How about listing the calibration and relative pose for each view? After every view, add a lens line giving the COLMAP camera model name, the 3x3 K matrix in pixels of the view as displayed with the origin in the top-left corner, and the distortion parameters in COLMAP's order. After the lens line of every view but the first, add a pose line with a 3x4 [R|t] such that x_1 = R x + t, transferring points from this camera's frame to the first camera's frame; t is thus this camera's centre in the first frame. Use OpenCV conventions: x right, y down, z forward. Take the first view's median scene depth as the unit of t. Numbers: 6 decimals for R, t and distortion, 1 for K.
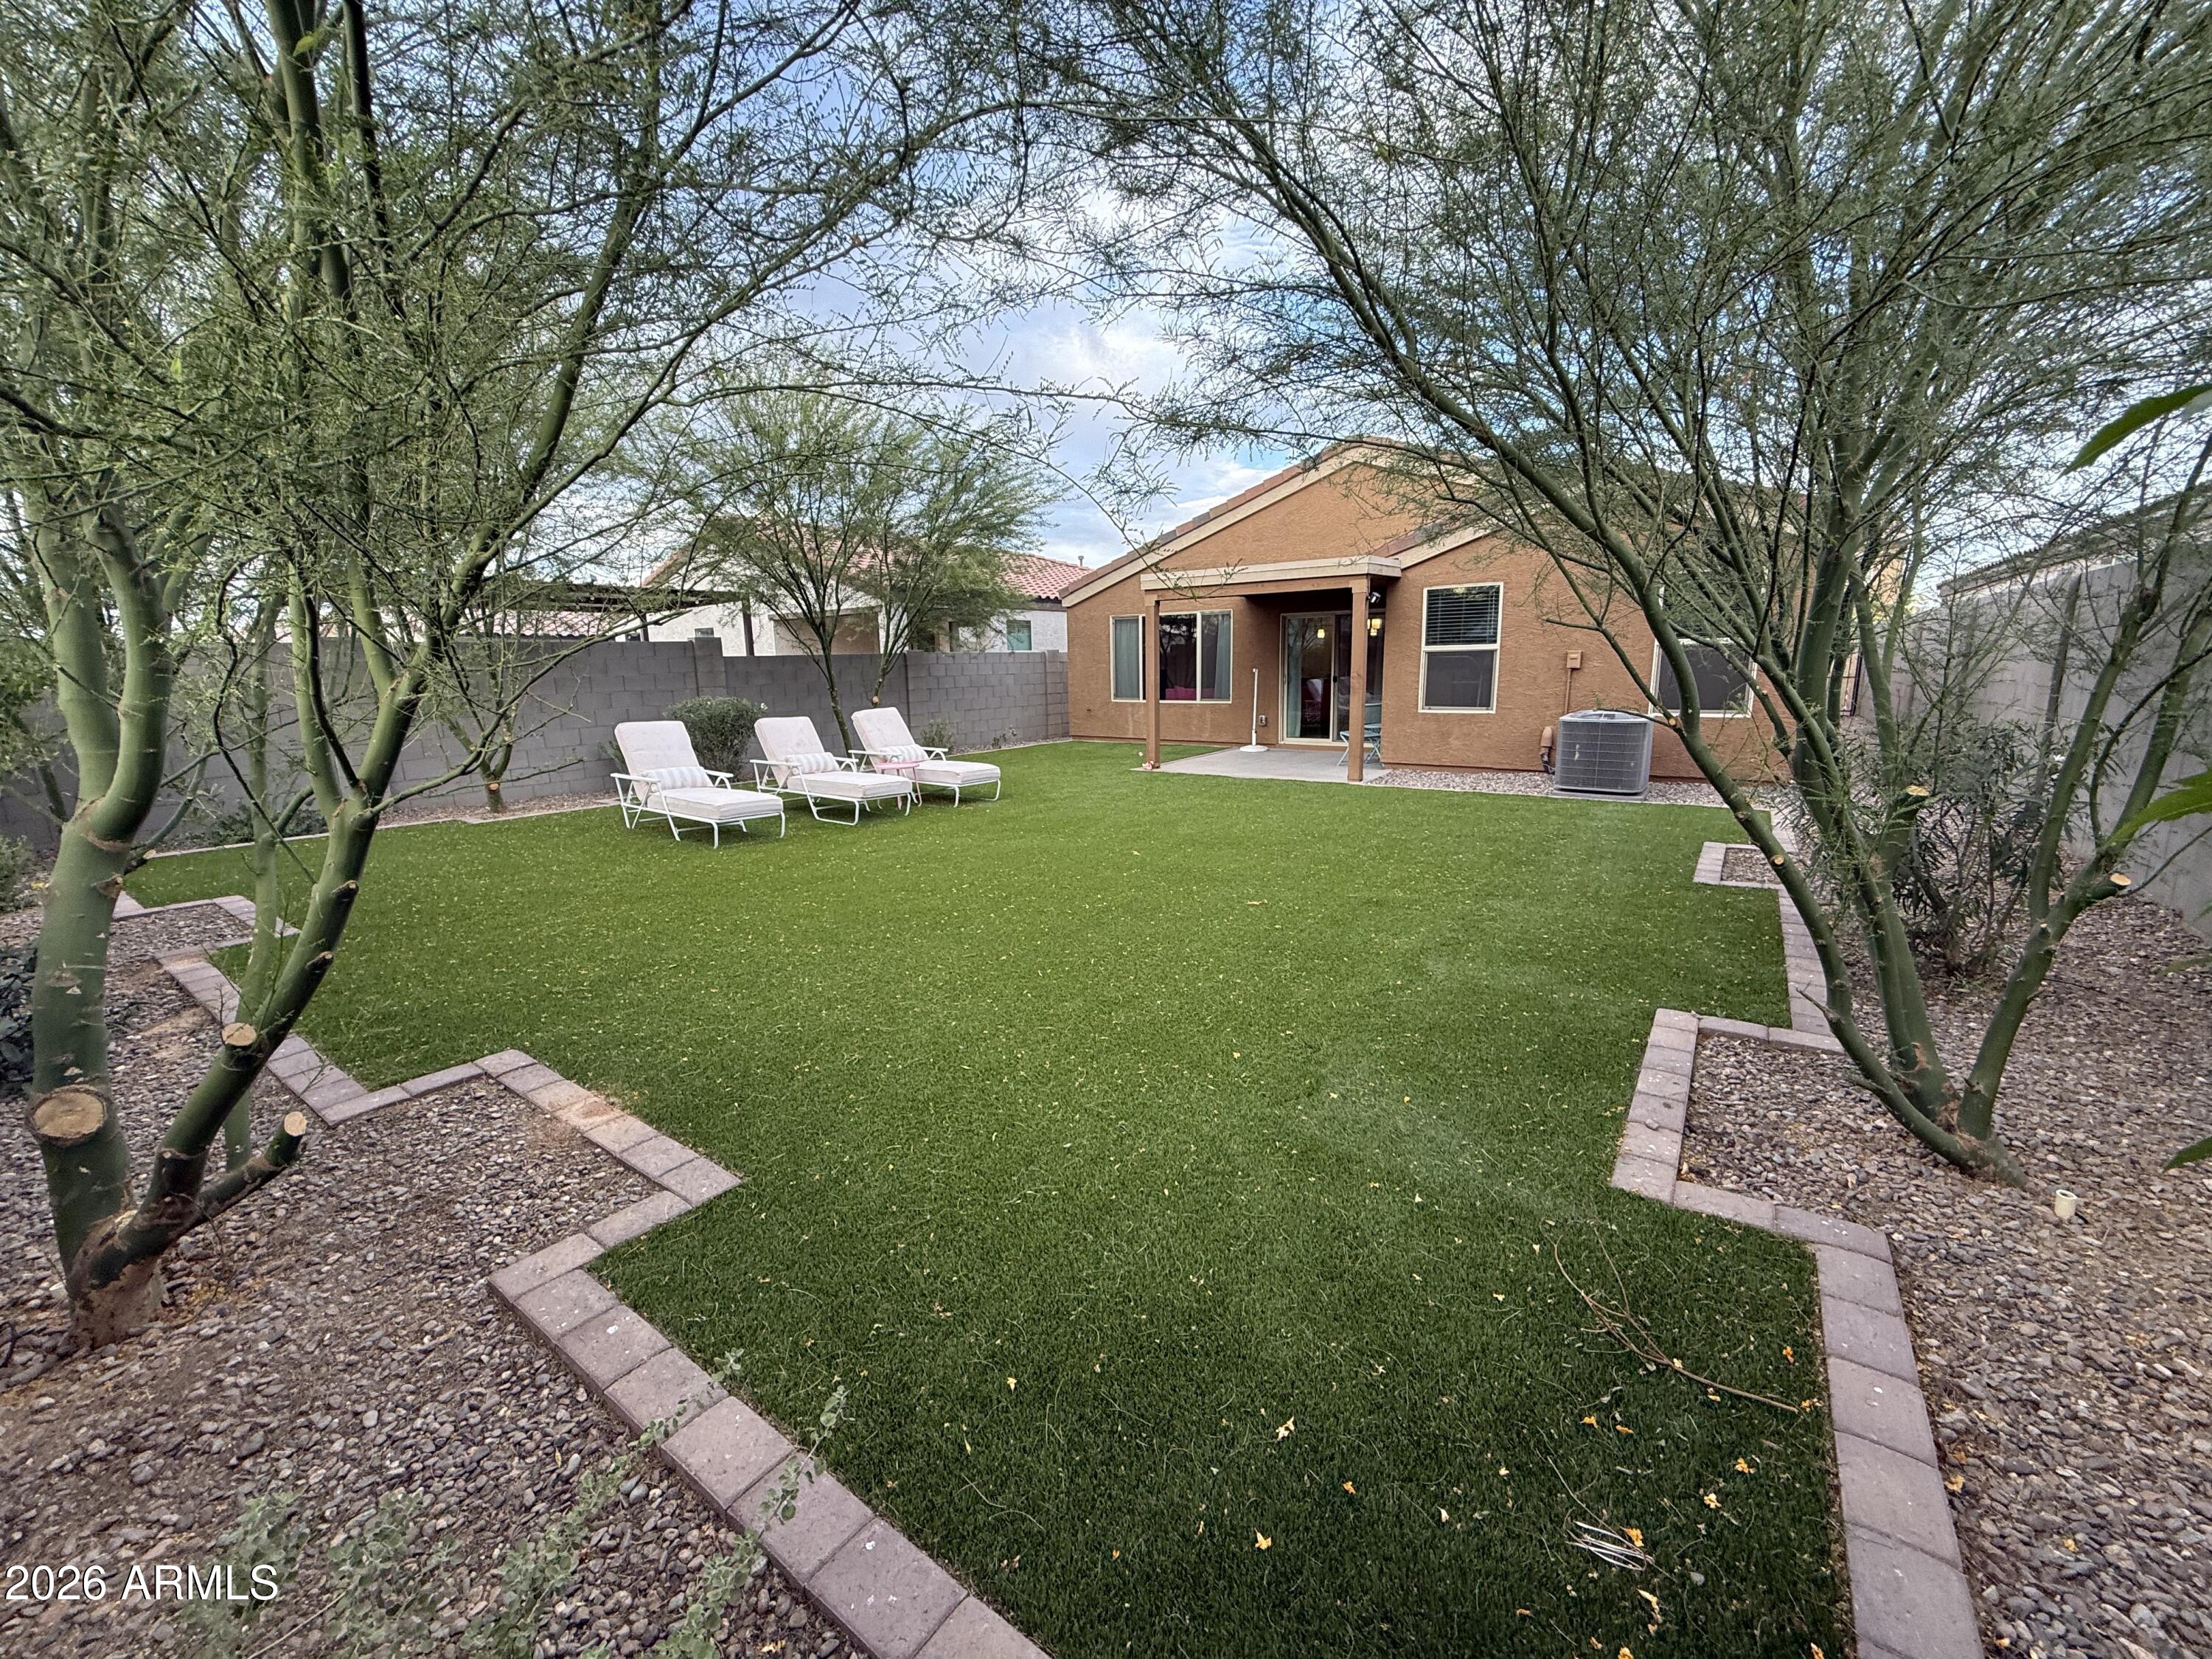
lens RADIAL K [[879.9, 0, 1115.5], [0, 879.9, 827.4], [0, 0, 1]] dist [0.003386, 0.000766]
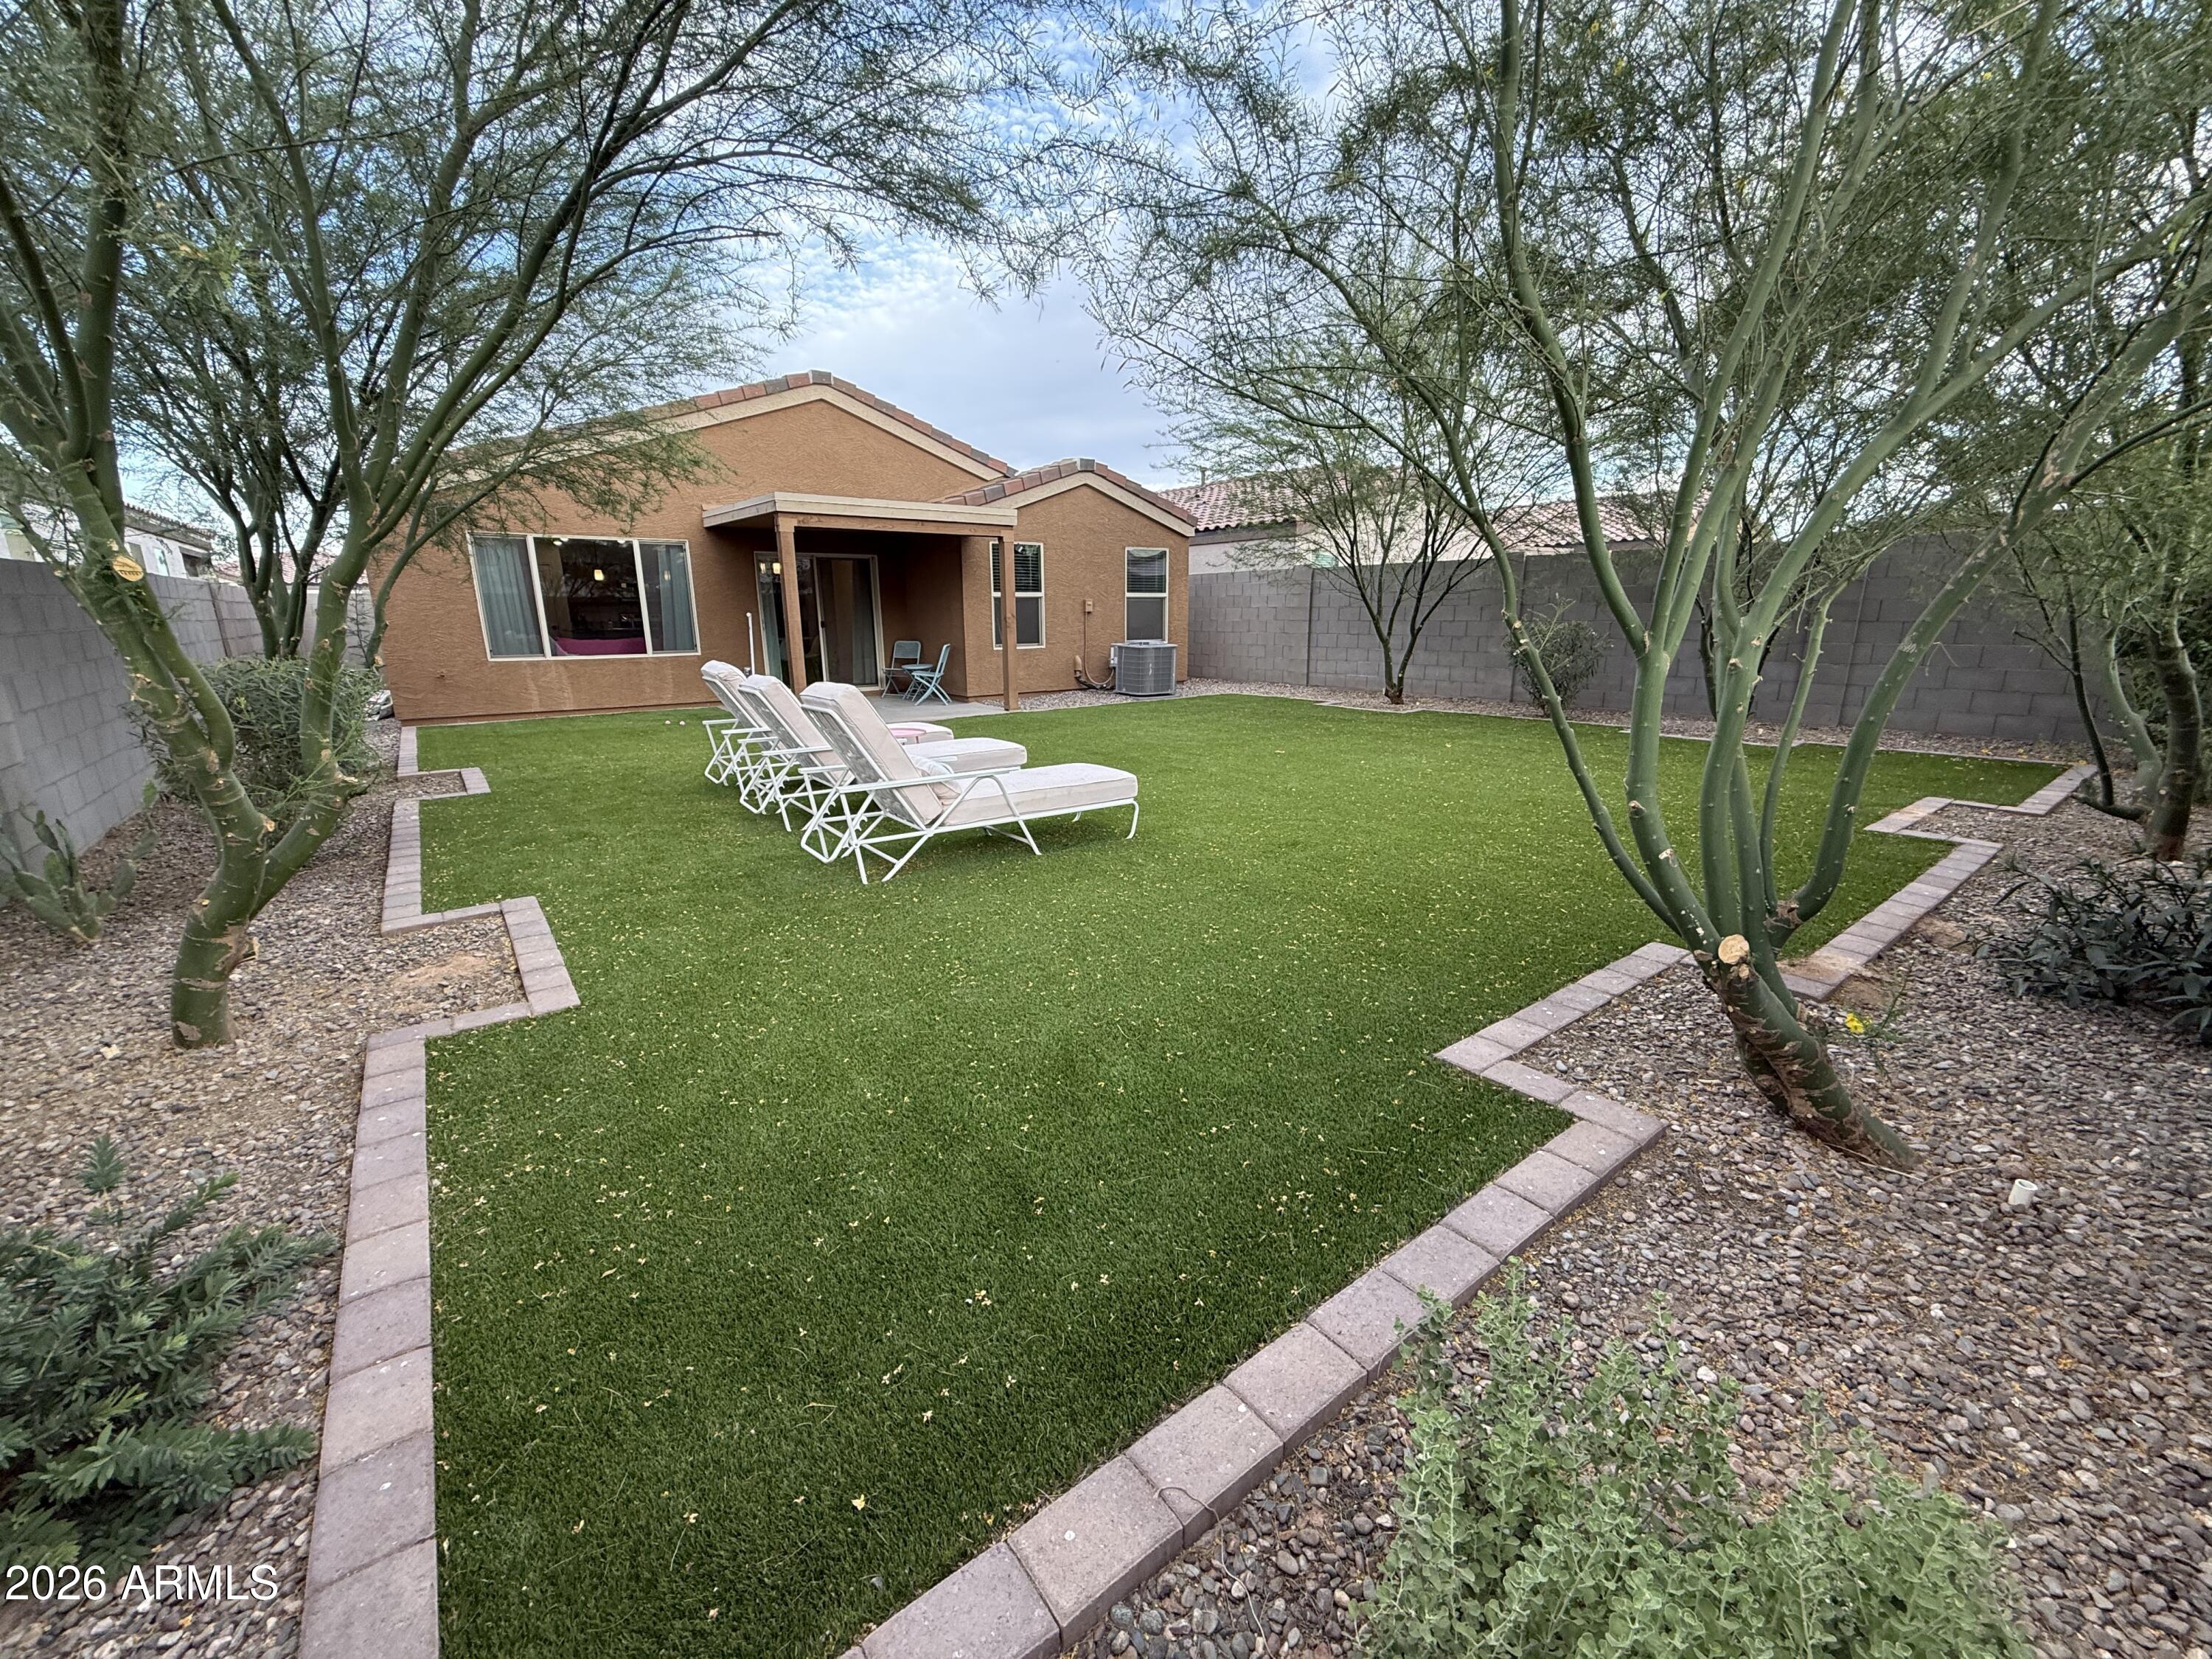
lens RADIAL K [[879.9, 0, 1097.3], [0, 879.9, 820.8], [0, 0, 1]] dist [0.003386, 0.000766]
pose [[0.303347, -0.207979, 0.929906, -0.745662], [0.178298, 0.971043, 0.159017, -0.072897], [-0.936051, 0.117563, 0.331645, 0.518740]]
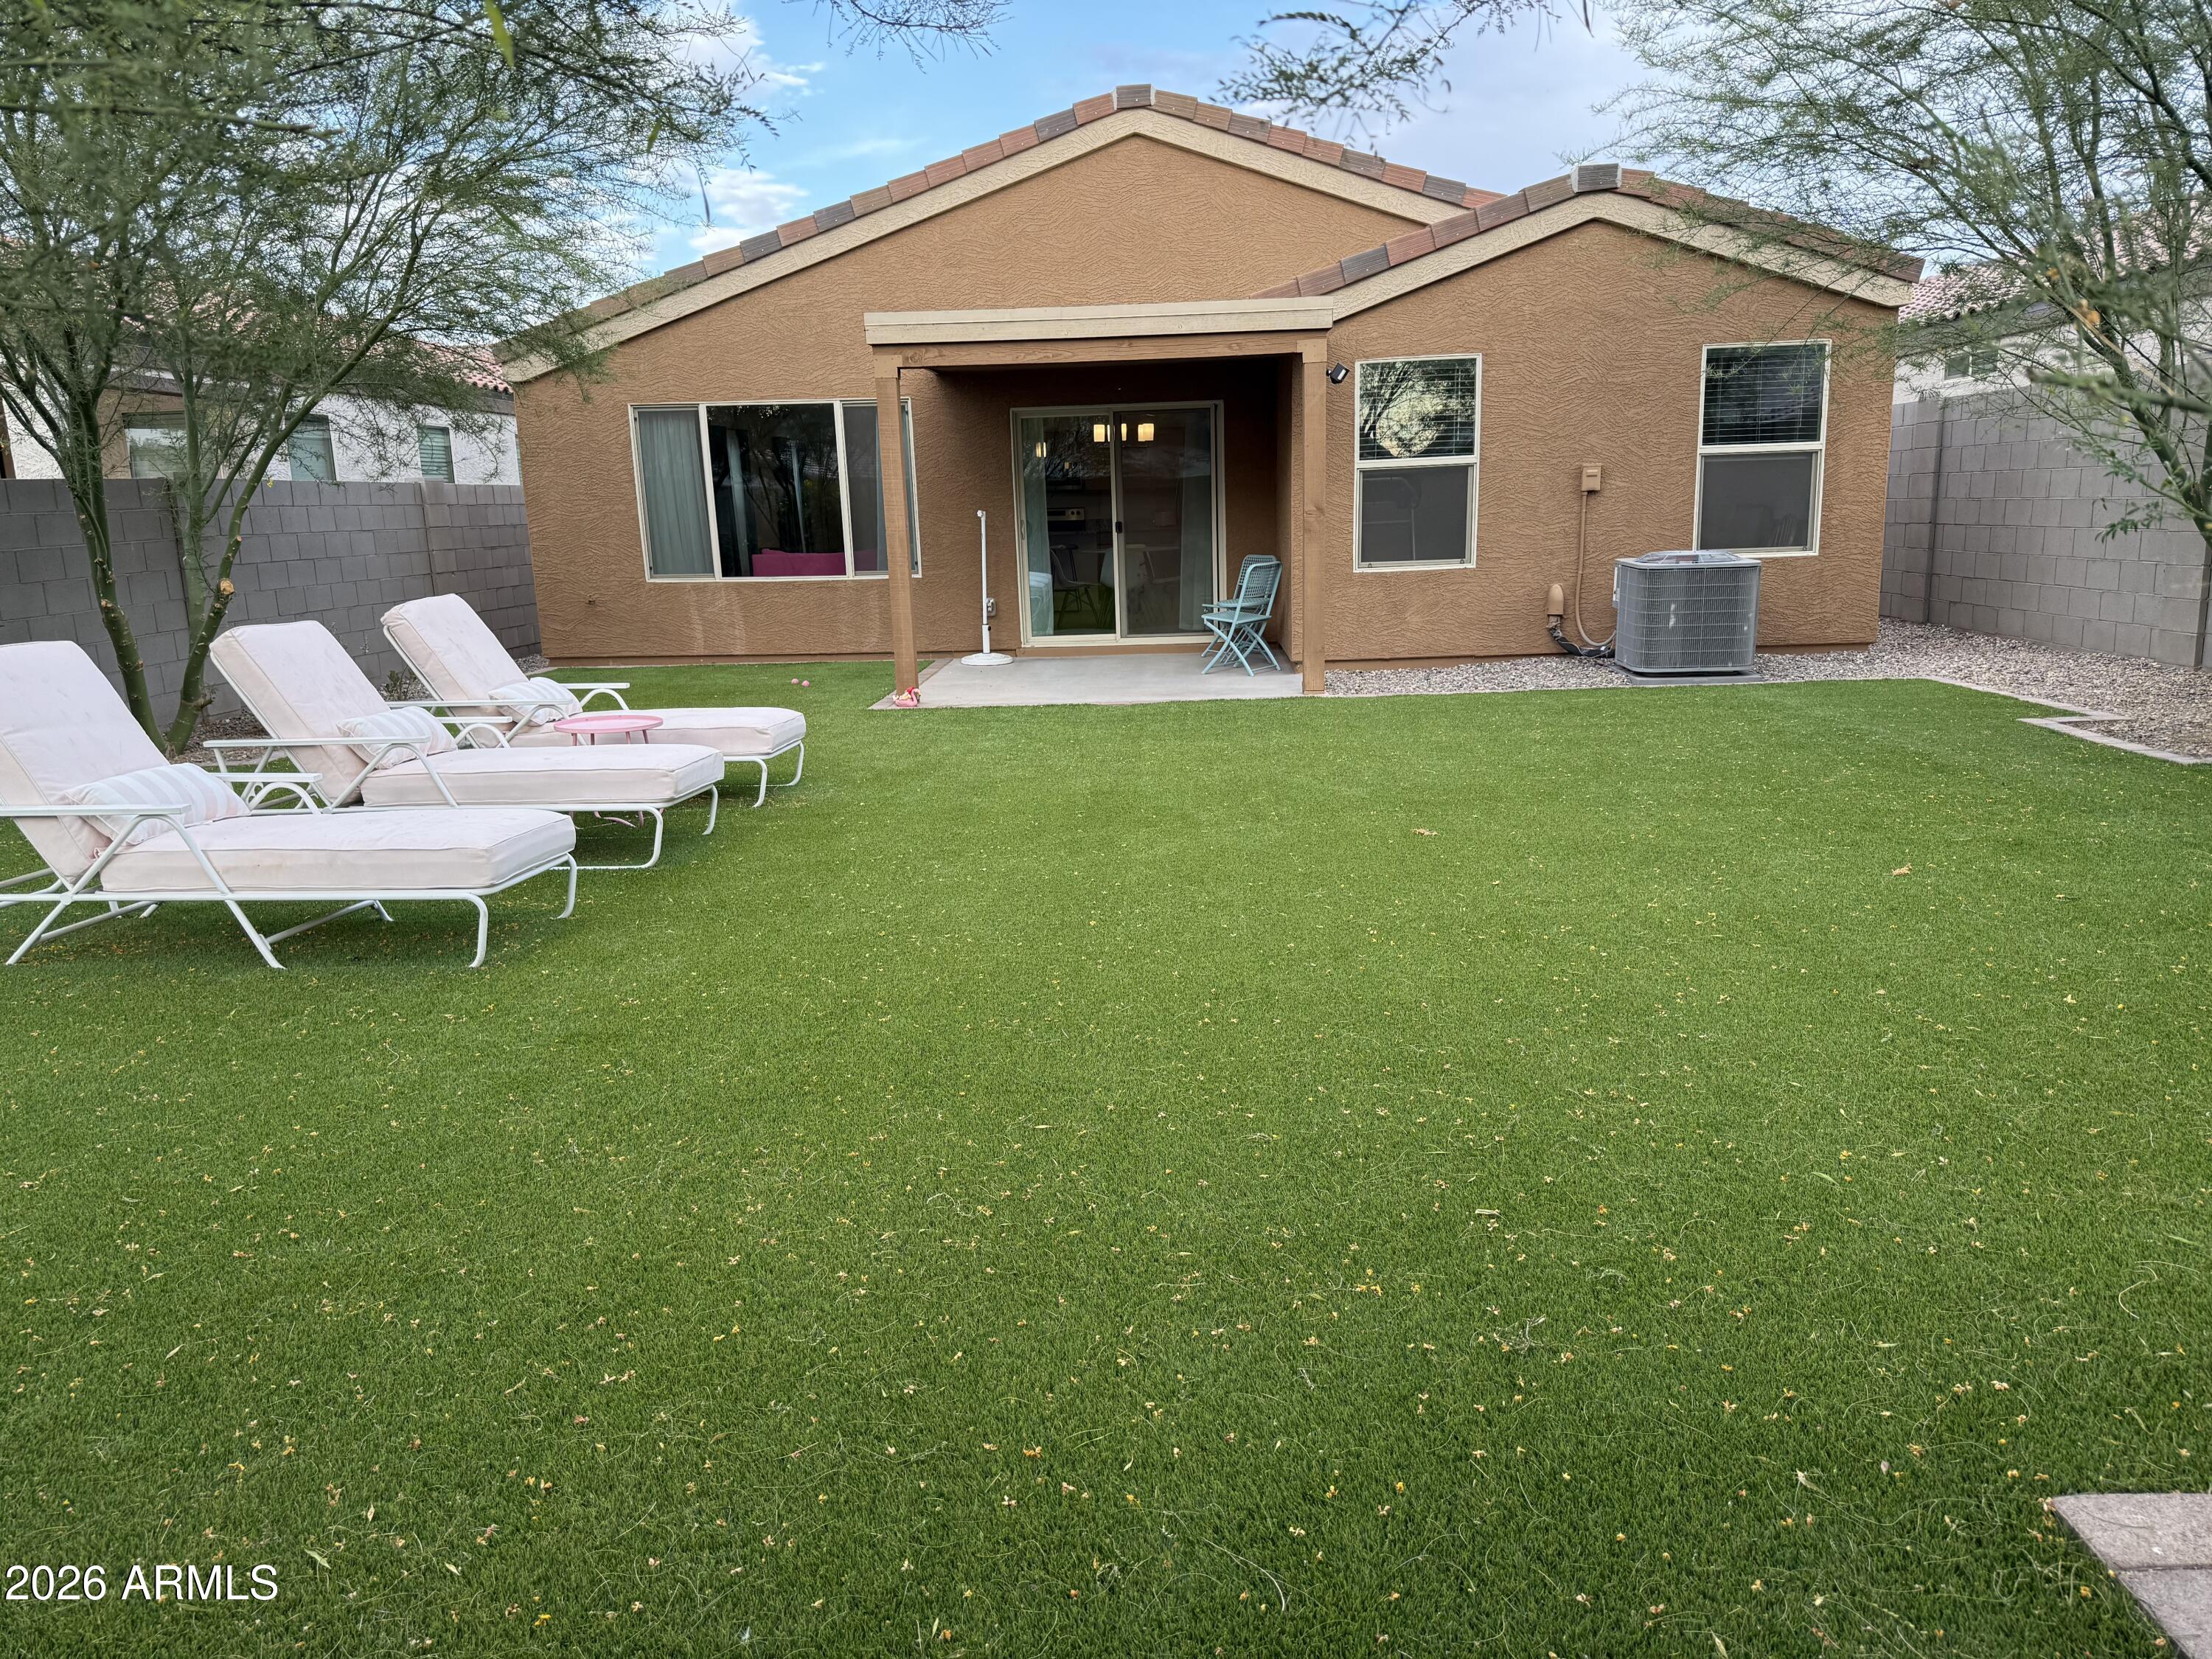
lens RADIAL K [[1546.4, 0, 1117.8], [0, 1546.4, 844.7], [0, 0, 1]] dist [0.050805, -0.026782]
pose [[0.846279, -0.124333, 0.518027, -0.360397], [0.115673, 0.992071, 0.049141, -0.017923], [-0.520030, 0.018335, 0.853951, 0.191675]]
